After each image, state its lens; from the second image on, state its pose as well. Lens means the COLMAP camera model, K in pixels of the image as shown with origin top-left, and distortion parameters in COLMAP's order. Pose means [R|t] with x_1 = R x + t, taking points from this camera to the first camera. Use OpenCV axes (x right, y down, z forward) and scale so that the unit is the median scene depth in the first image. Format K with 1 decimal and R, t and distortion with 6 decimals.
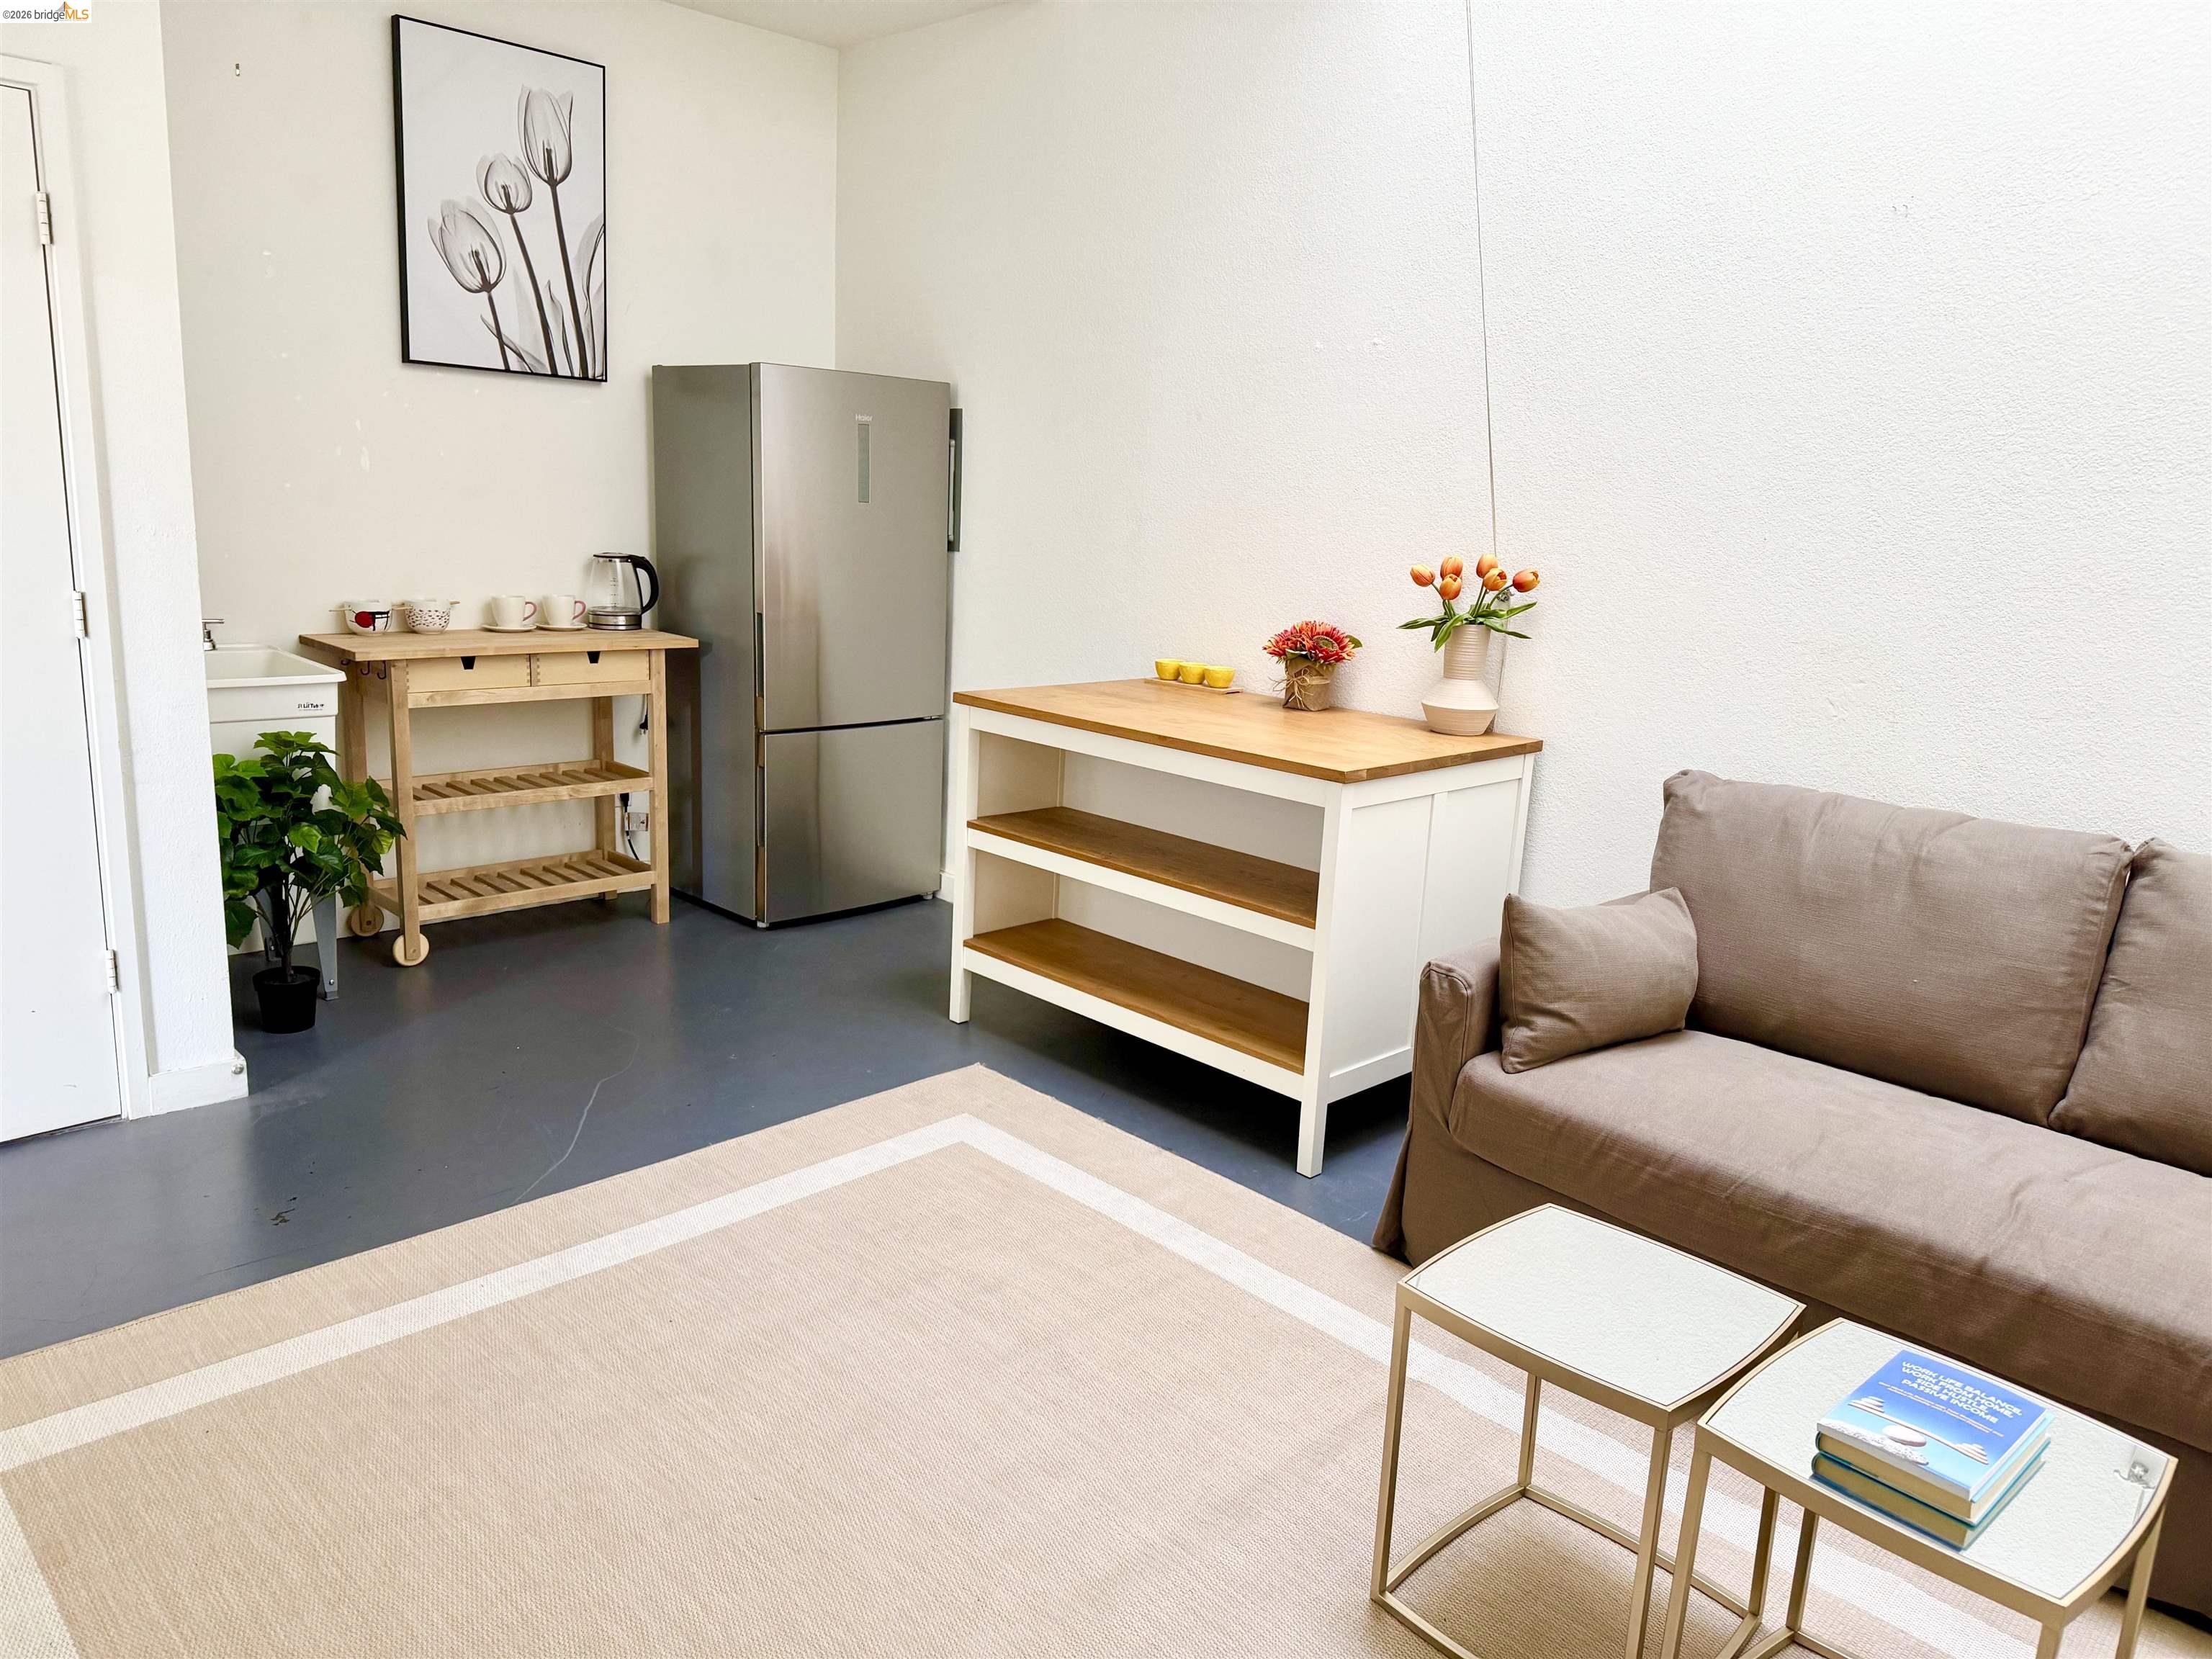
lens RADIAL K [[1571.6, 0, 1112.1], [0, 1571.6, 804.1], [0, 0, 1]] dist [0.119519, -0.183031]
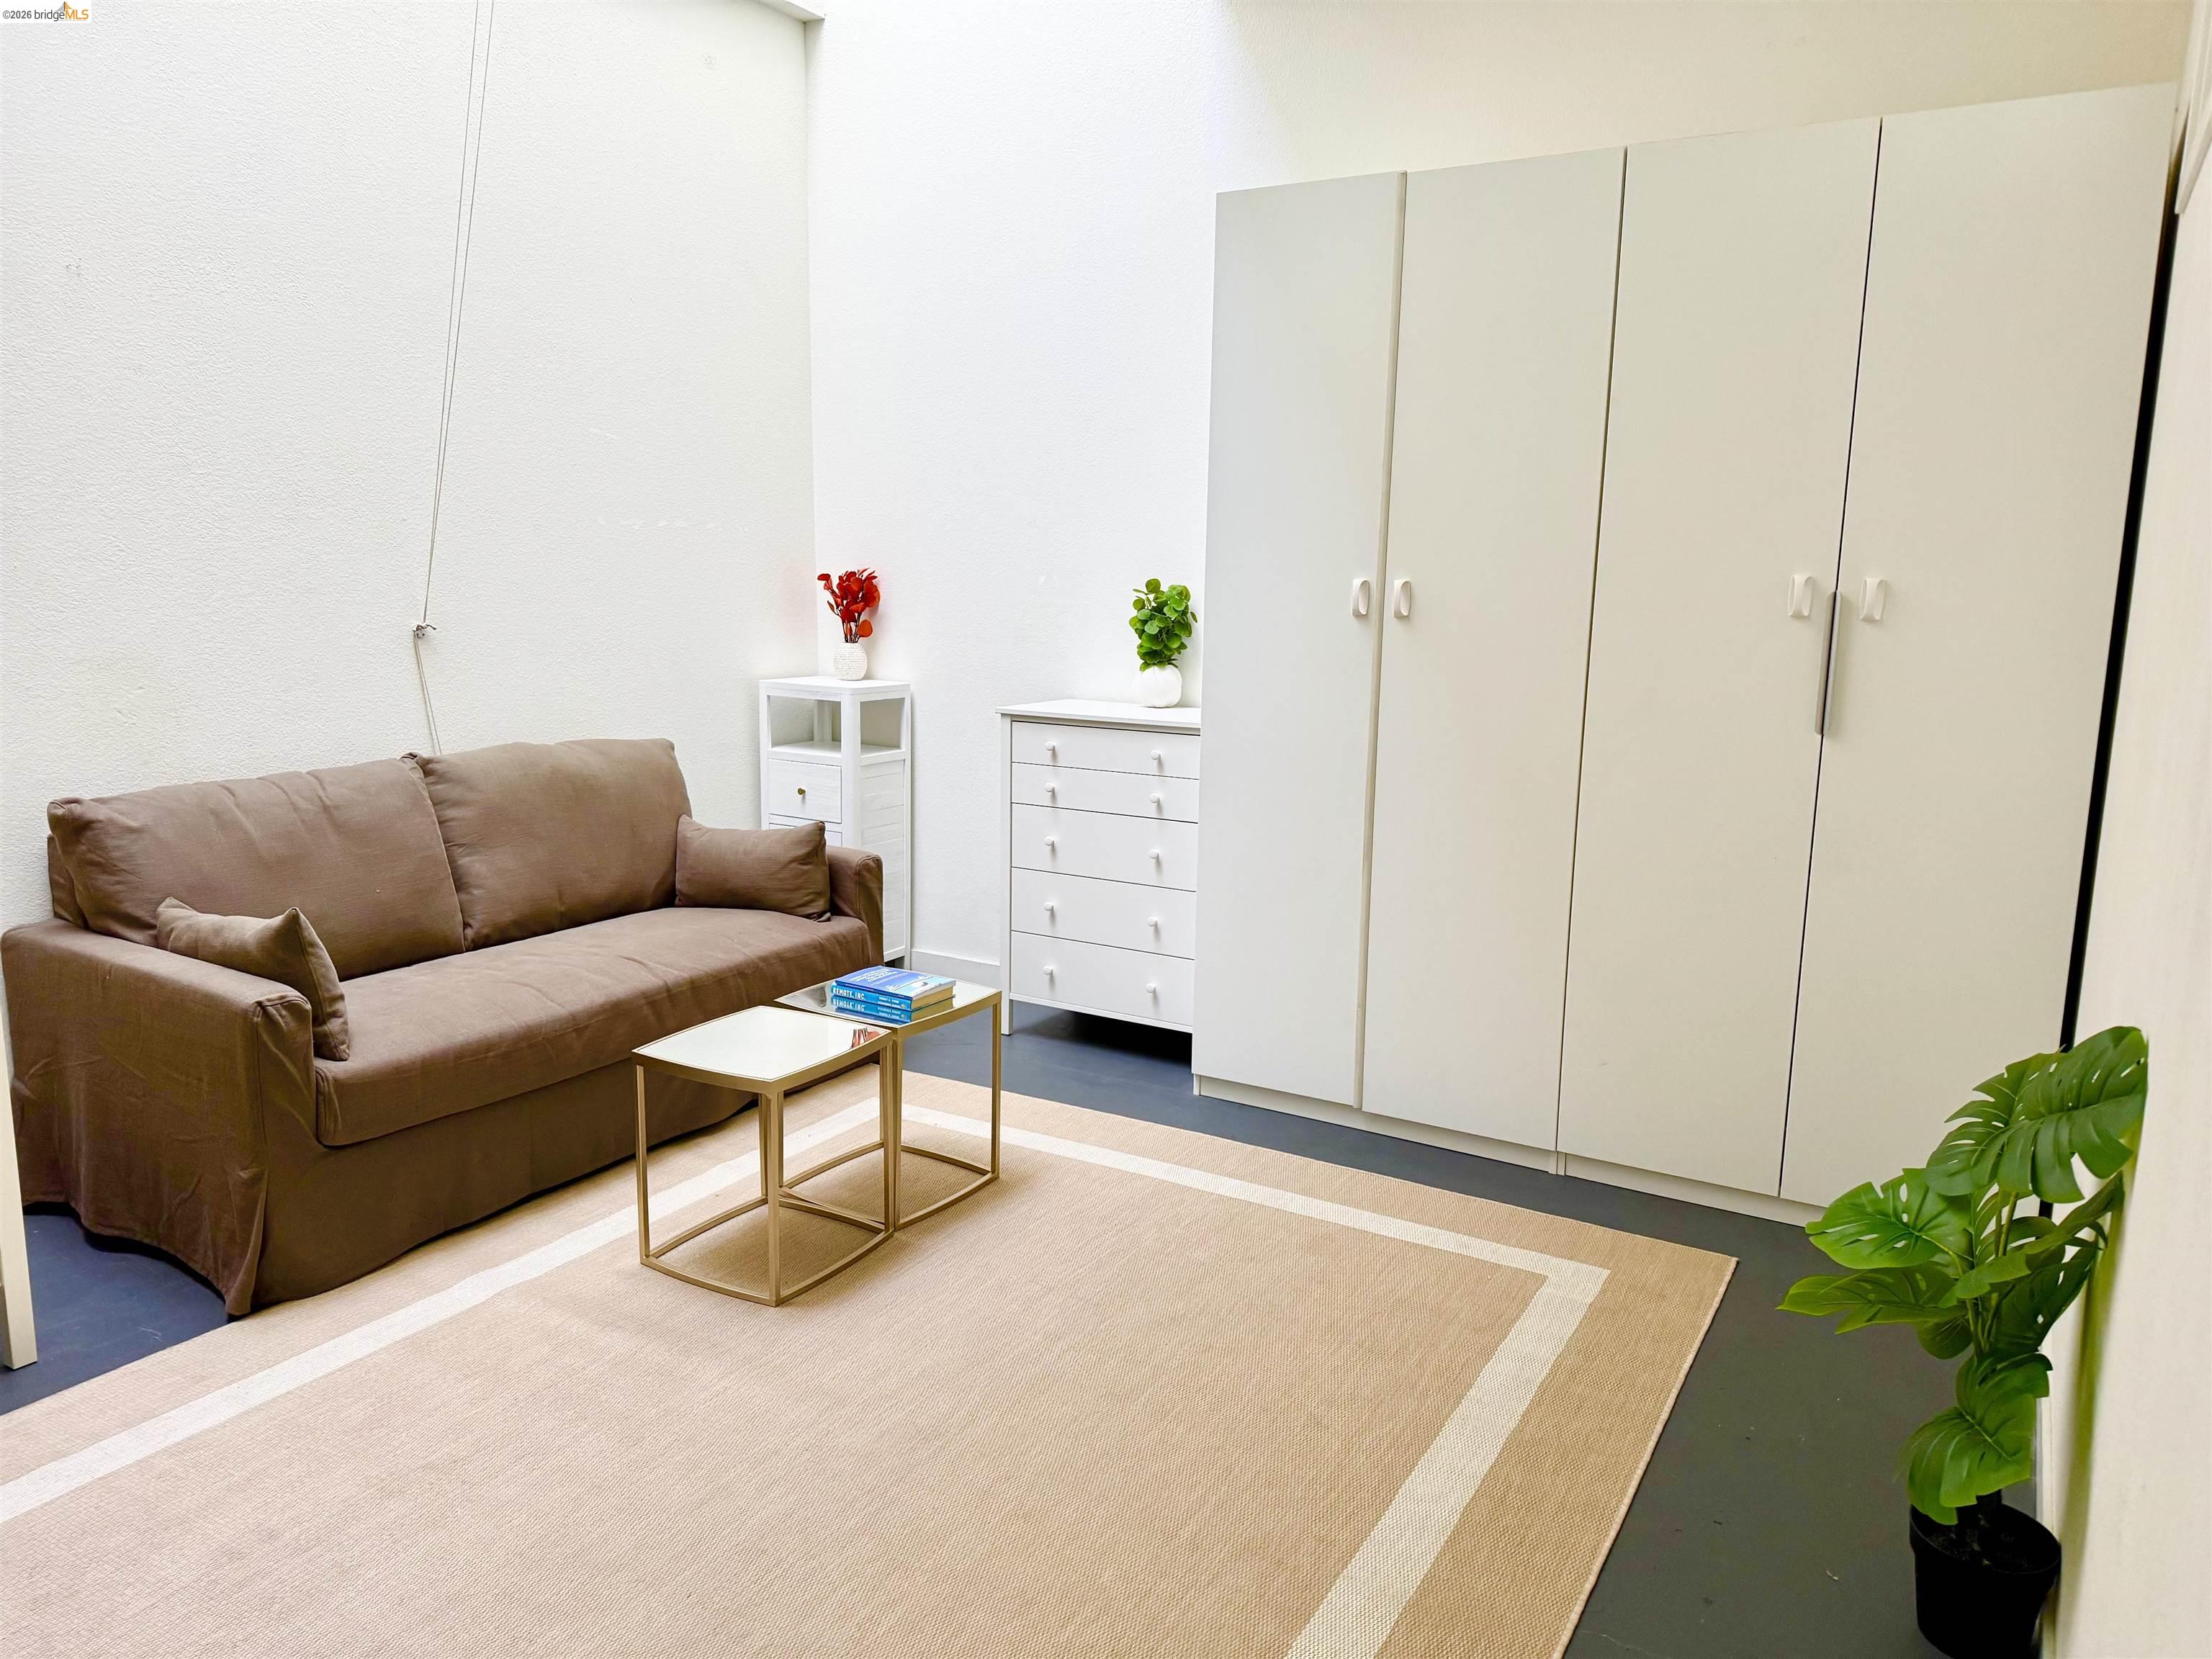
lens RADIAL K [[1571.6, 0, 1112.1], [0, 1571.6, 804.1], [0, 0, 1]] dist [0.119519, -0.183031]
pose [[-0.271188, -0.197759, 0.941992, -0.808016], [0.158183, 0.956203, 0.246281, -0.169795], [-0.949439, 0.215796, -0.228029, 0.629694]]
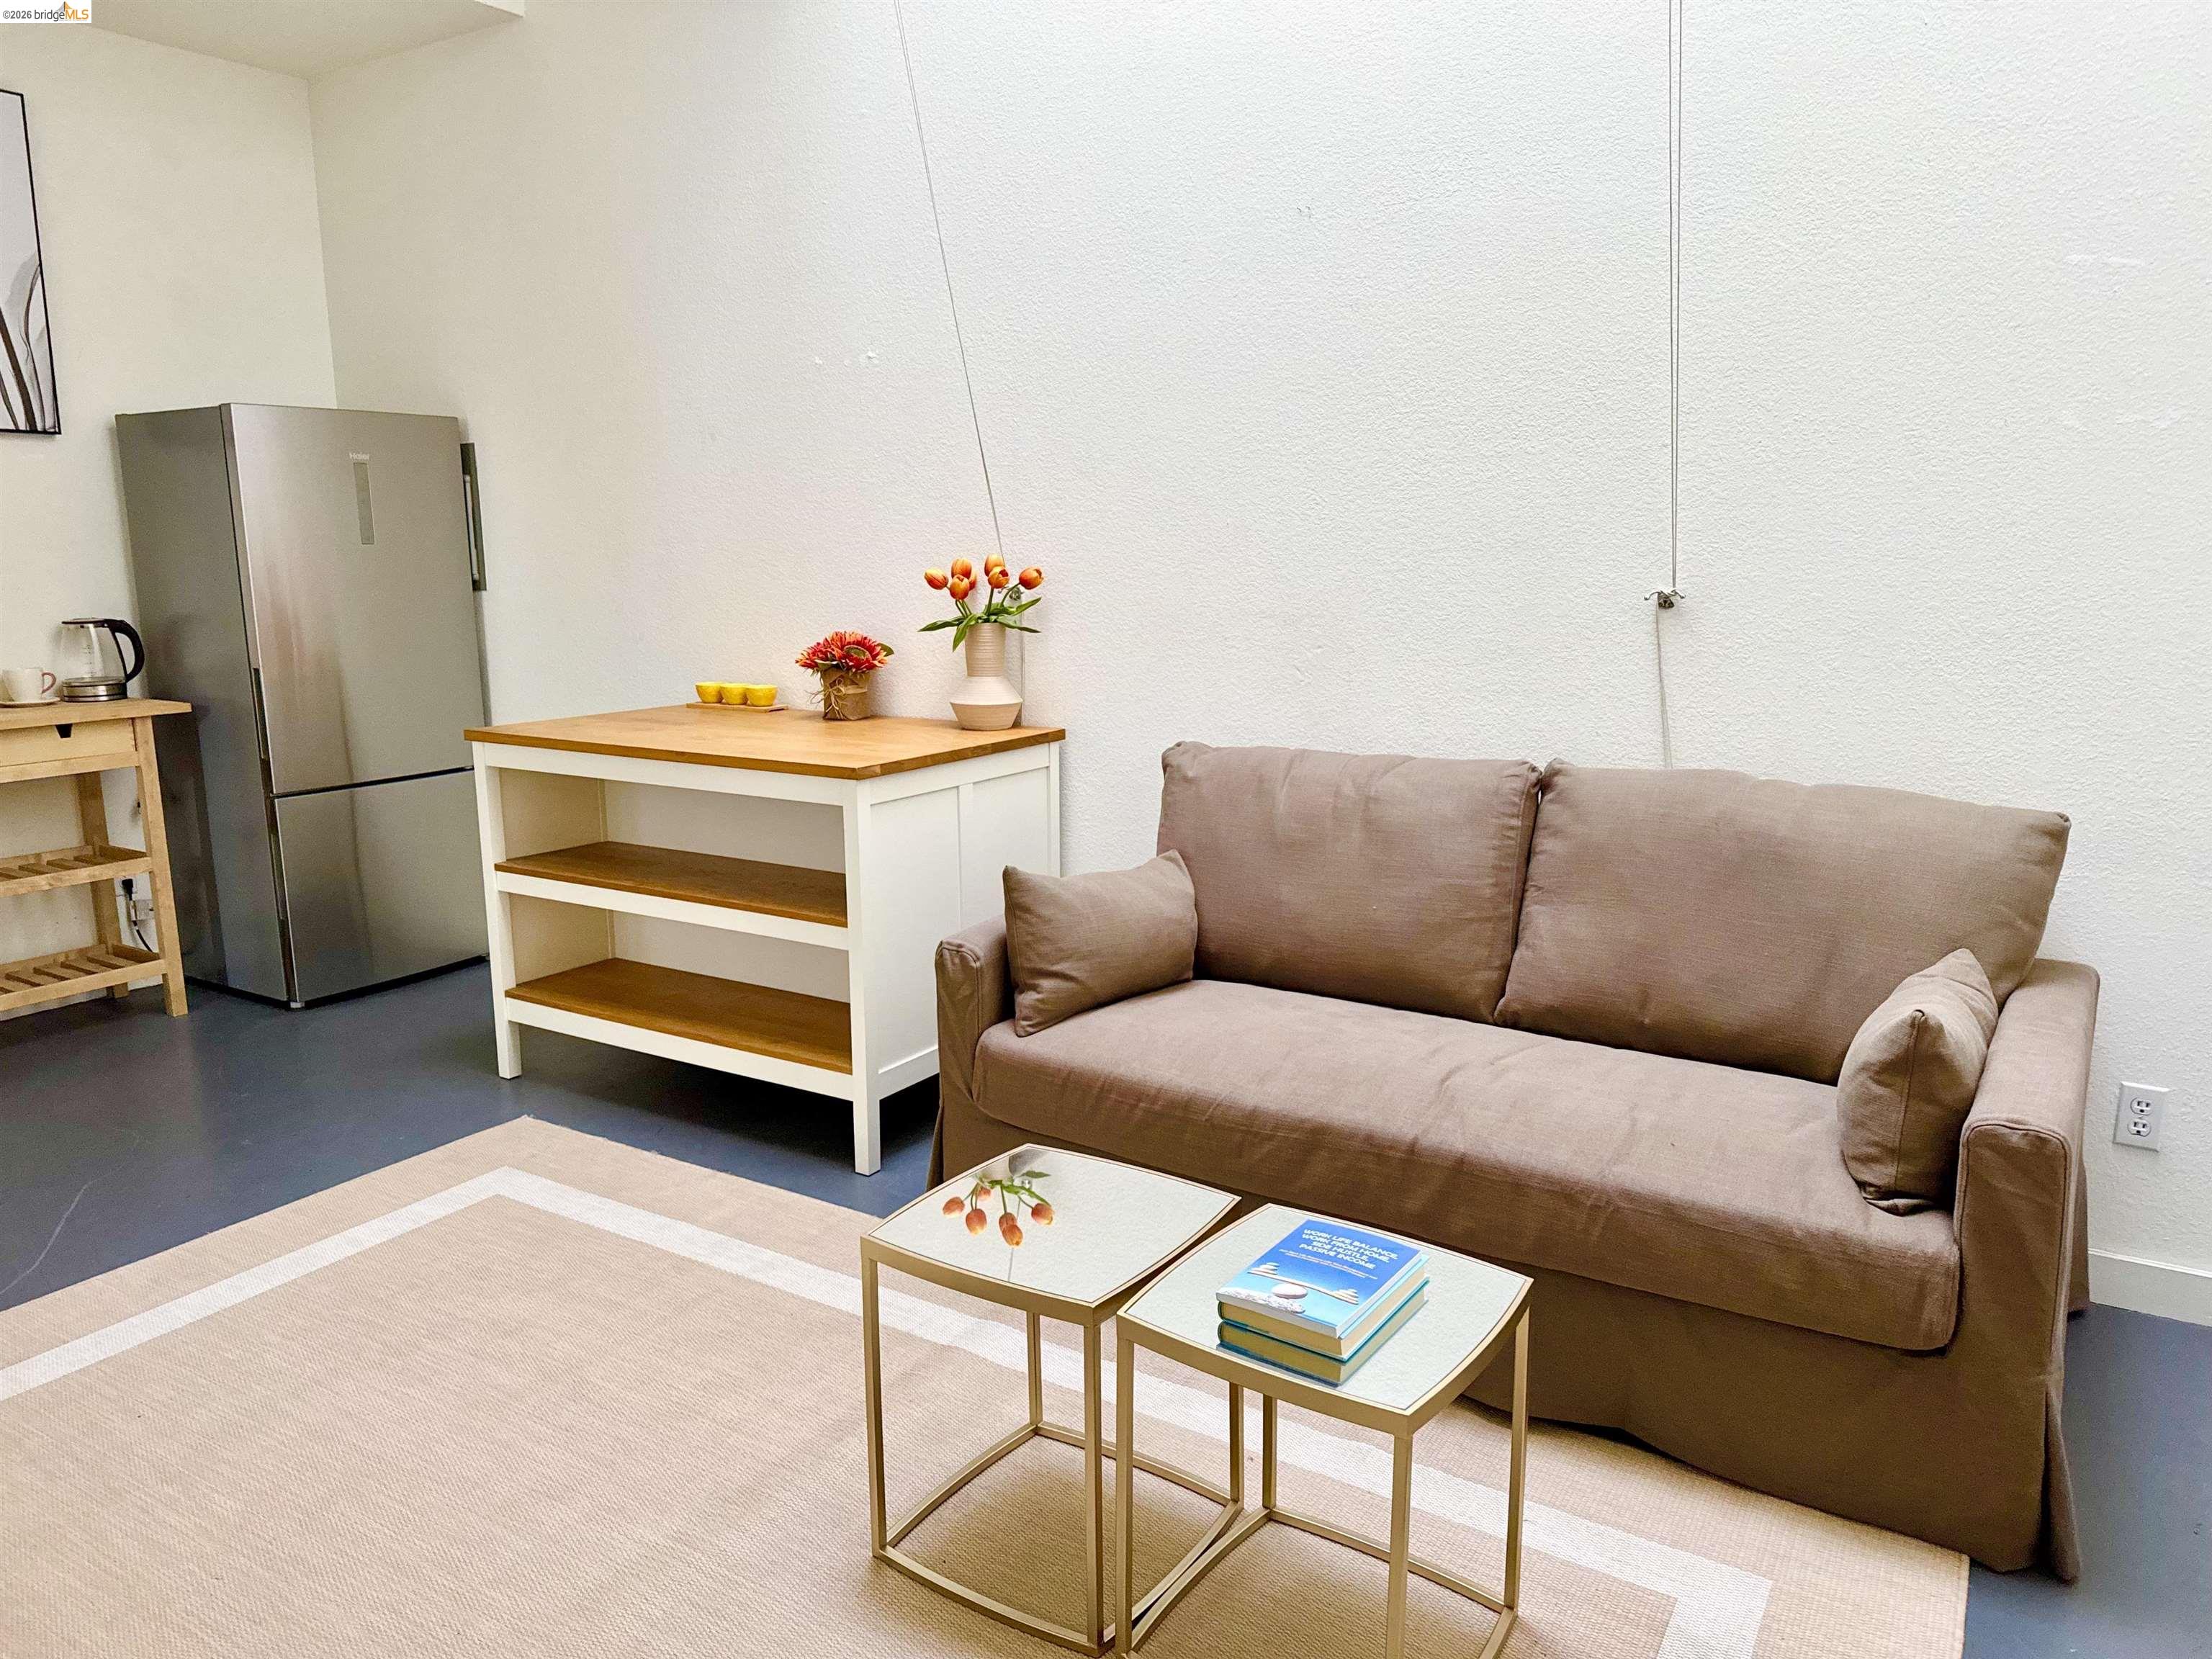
lens RADIAL K [[1571.6, 0, 1112.1], [0, 1571.6, 804.1], [0, 0, 1]] dist [0.119519, -0.183031]
pose [[0.974102, -0.092843, 0.206169, 0.096249], [0.098707, 0.994948, -0.018317, 0.037193], [-0.203427, 0.038193, 0.978345, -0.027560]]
